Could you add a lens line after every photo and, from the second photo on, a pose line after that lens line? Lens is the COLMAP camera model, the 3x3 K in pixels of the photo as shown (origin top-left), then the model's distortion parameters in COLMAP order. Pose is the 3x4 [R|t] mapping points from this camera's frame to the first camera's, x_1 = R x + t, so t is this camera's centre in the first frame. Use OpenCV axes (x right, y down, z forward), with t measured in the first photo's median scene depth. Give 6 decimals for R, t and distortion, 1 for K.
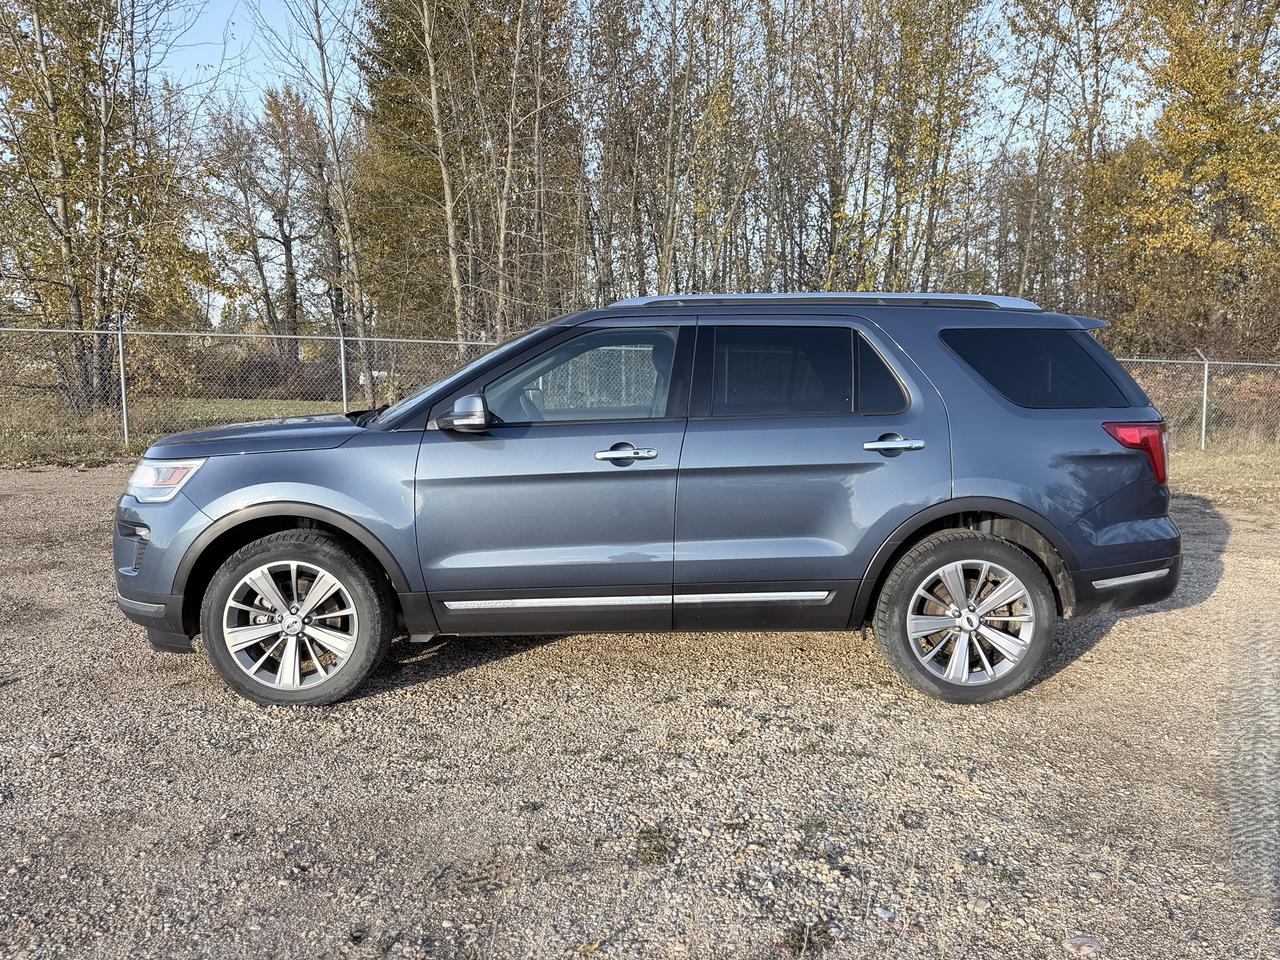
lens RADIAL K [[903.4, 0, 639.8], [0, 903.4, 432.6], [0, 0, 1]] dist [0.105112, -0.121860]
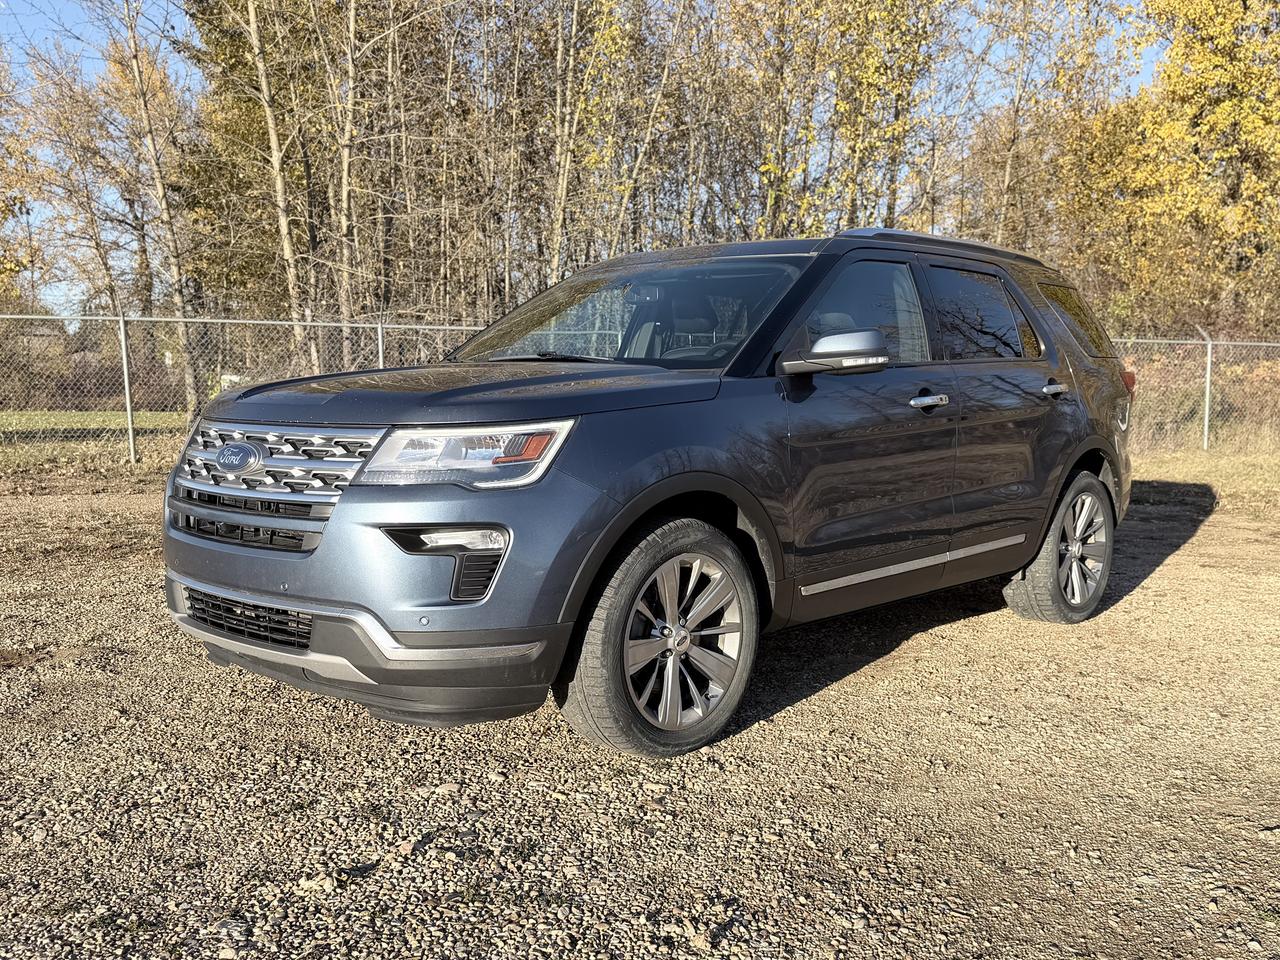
lens RADIAL K [[998.1, 0, 640.0], [0, 998.1, 480.0], [0, 0, 1]] dist [0.086037, -0.102073]
pose [[0.999704, -0.012179, 0.021042, 0.084873], [0.011795, 0.999763, 0.018281, 0.021233], [-0.021259, -0.018028, 0.999611, 0.106016]]
